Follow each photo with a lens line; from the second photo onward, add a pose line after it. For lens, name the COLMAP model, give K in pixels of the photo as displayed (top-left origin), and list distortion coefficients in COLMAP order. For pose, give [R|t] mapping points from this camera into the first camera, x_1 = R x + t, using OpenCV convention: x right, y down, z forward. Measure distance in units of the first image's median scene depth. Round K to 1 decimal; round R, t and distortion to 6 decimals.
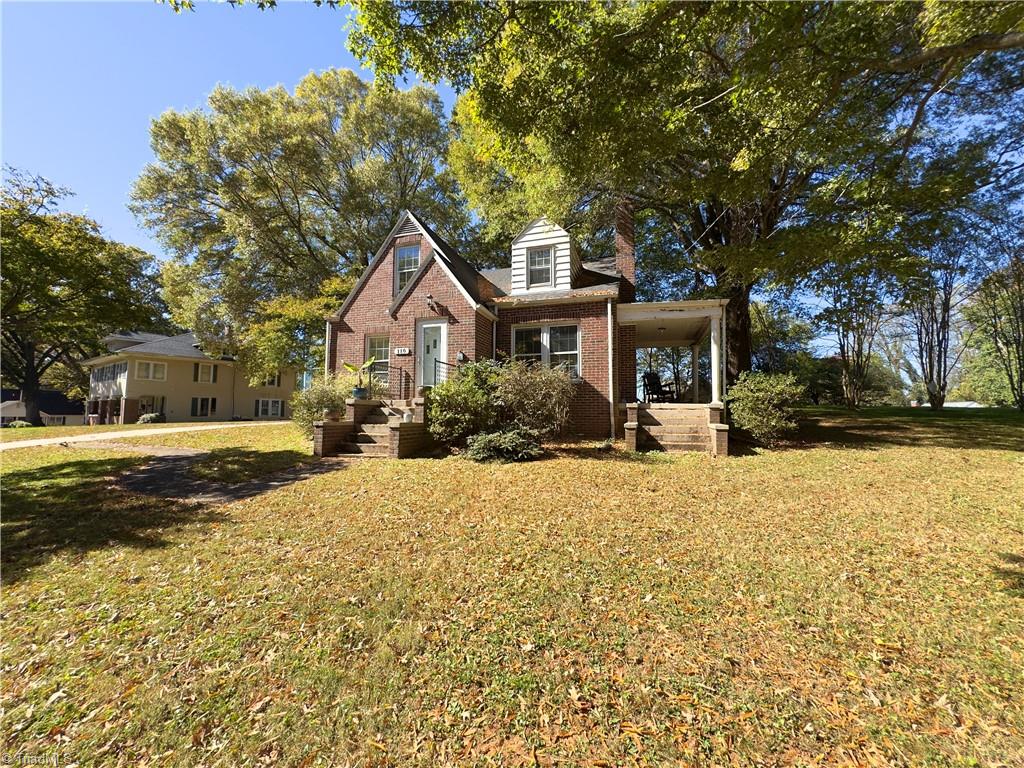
lens RADIAL K [[407.7, 0, 512.0], [0, 407.7, 384.0], [0, 0, 1]] dist [-0.001757, -0.000189]
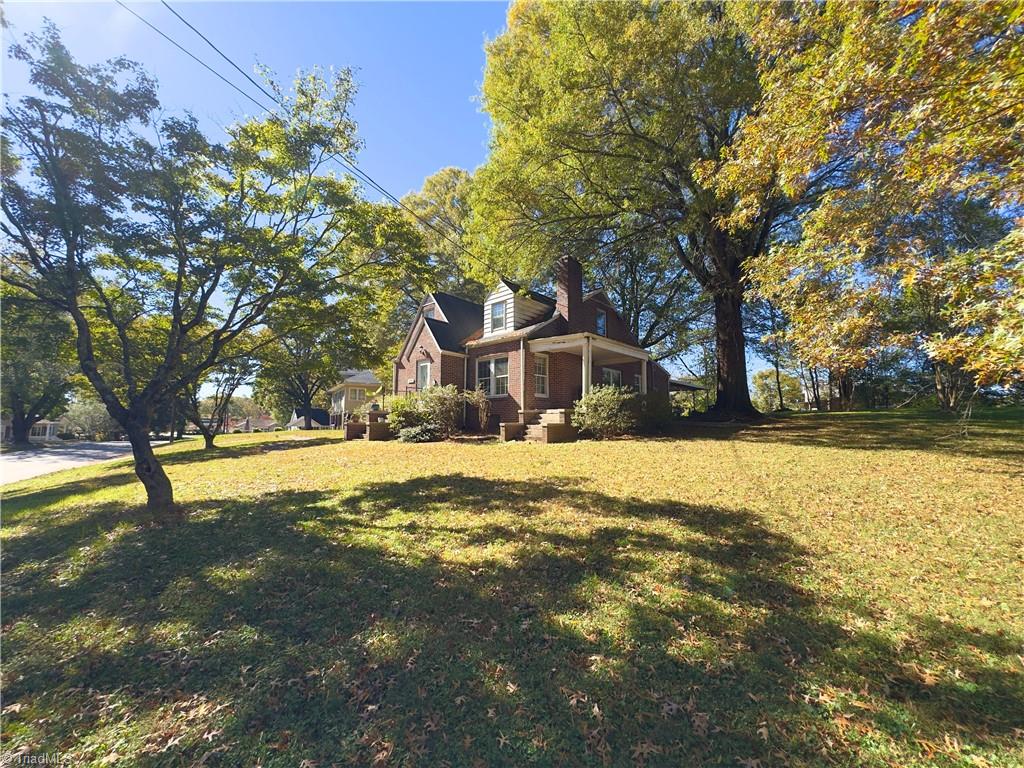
lens RADIAL K [[407.7, 0, 512.0], [0, 407.7, 384.0], [0, 0, 1]] dist [-0.001757, -0.000189]
pose [[0.906727, -0.047130, -0.419076, 0.763533], [0.036473, 0.998776, -0.033410, 0.002192], [0.420138, 0.015009, 0.907336, -0.311728]]
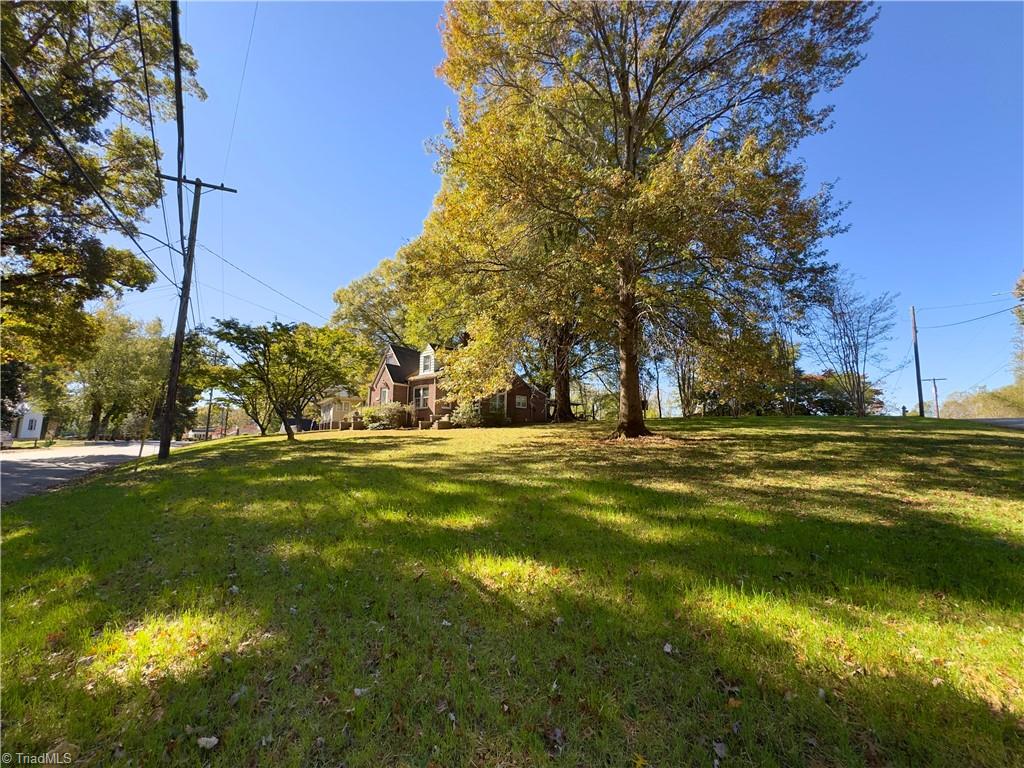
lens RADIAL K [[407.7, 0, 512.0], [0, 407.7, 384.0], [0, 0, 1]] dist [-0.001757, -0.000189]
pose [[0.922921, -0.052548, -0.381385, 1.682694], [0.030929, 0.997559, -0.062599, 0.024176], [0.383744, 0.045978, 0.922294, -1.283834]]
